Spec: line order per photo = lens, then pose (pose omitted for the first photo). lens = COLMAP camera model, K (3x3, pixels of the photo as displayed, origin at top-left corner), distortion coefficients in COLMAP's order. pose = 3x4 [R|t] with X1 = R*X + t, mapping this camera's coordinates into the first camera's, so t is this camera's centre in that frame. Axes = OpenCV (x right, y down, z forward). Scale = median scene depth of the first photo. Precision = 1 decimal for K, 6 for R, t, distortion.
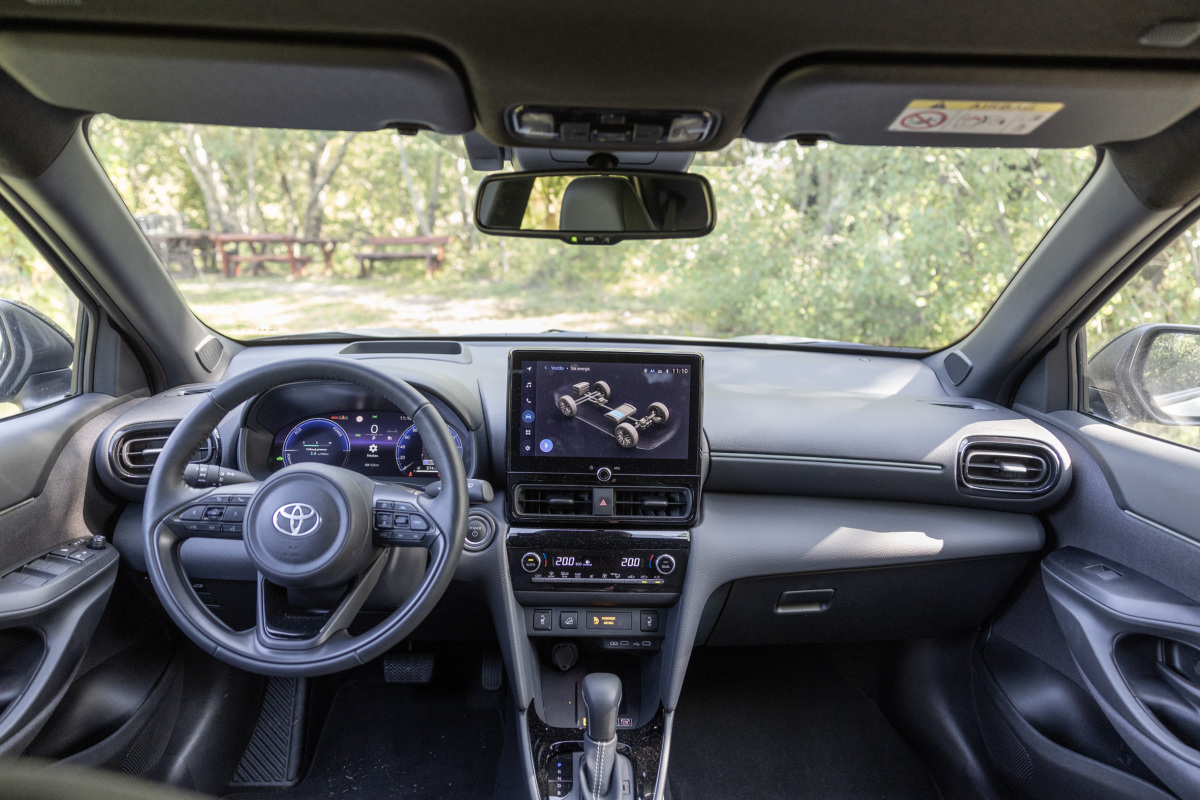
lens RADIAL K [[812.6, 0, 594.7], [0, 812.6, 396.4], [0, 0, 1]] dist [0.002162, -0.000627]
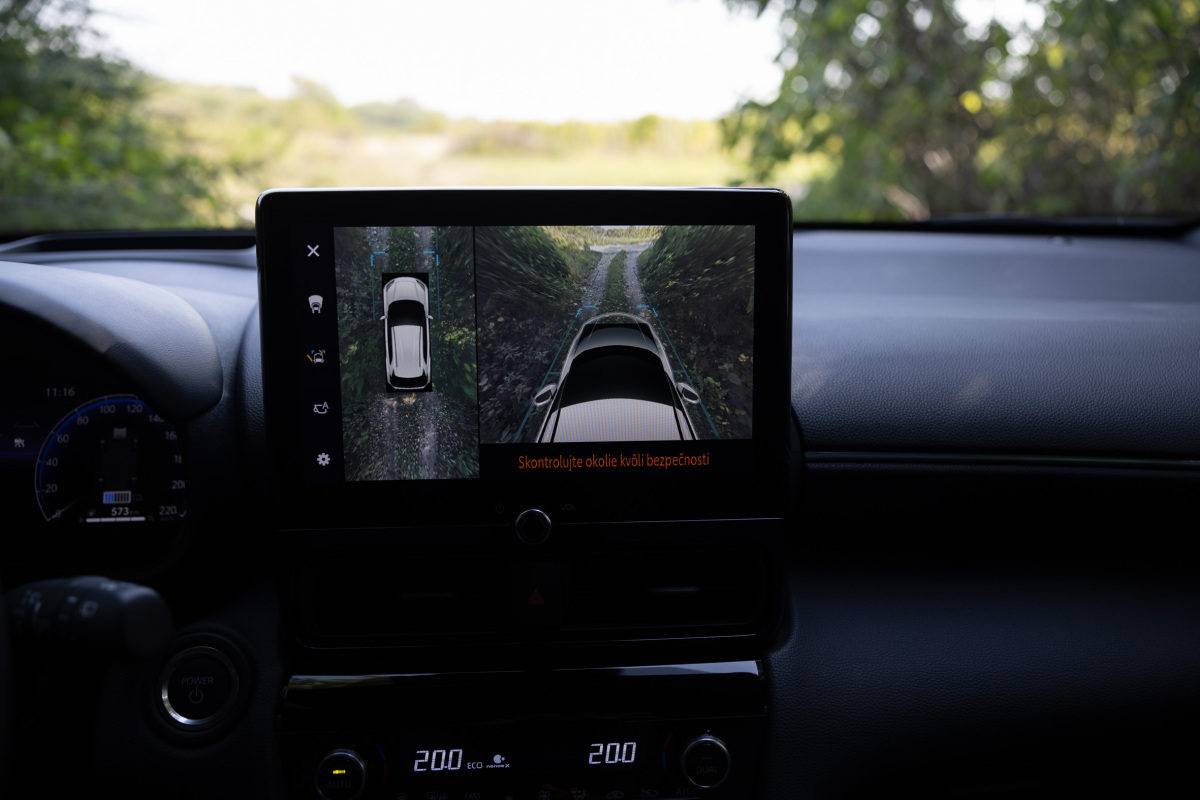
lens RADIAL K [[890.3, 0, 600.0], [0, 890.3, 400.0], [0, 0, 1]] dist [0.000388, 0.001826]
pose [[0.999139, -0.037996, 0.016634, 0.037486], [0.036867, 0.997296, 0.063579, 0.013314], [-0.019004, -0.062911, 0.997838, 0.595204]]
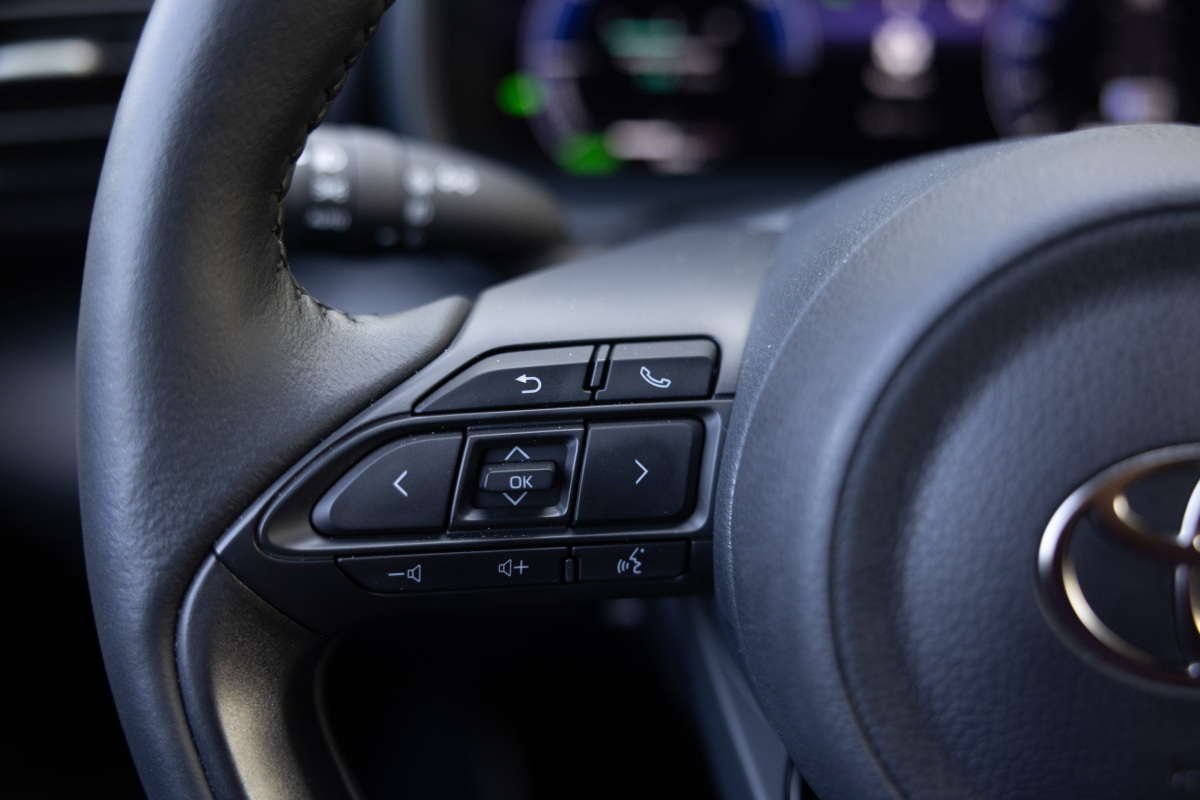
lens RADIAL K [[1422.8, 0, 601.3], [0, 1422.8, 399.6], [0, 0, 1]] dist [-0.015850, 0.011765]
pose [[0.998329, -0.018513, -0.054739, -0.365572], [0.032372, 0.963863, 0.264423, 0.049012], [0.047865, -0.265753, 0.962852, 0.622677]]
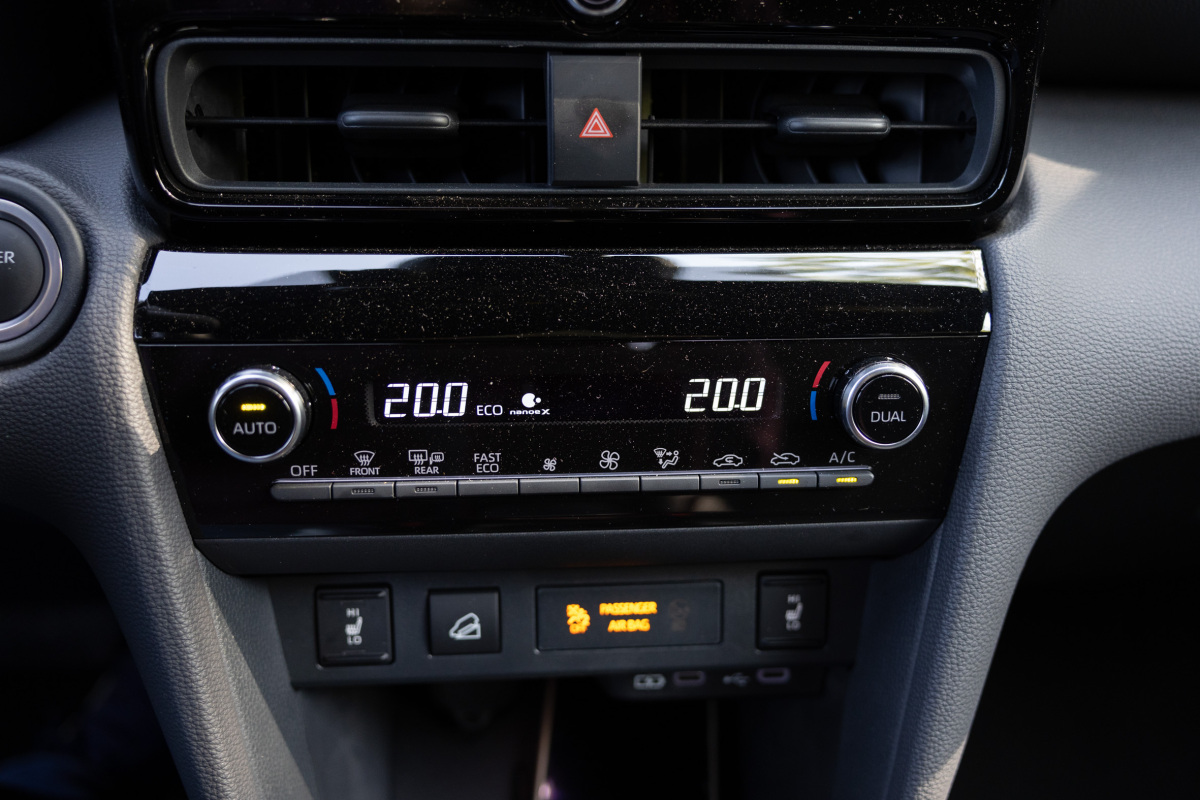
lens RADIAL K [[1231.0, 0, 674.5], [0, 1231.0, 413.4], [0, 0, 1]] dist [-0.018473, 0.012597]
pose [[0.997398, -0.026156, 0.067174, 0.007552], [0.003187, 0.946943, 0.321384, 0.100107], [-0.072016, -0.320334, 0.944563, 0.679378]]
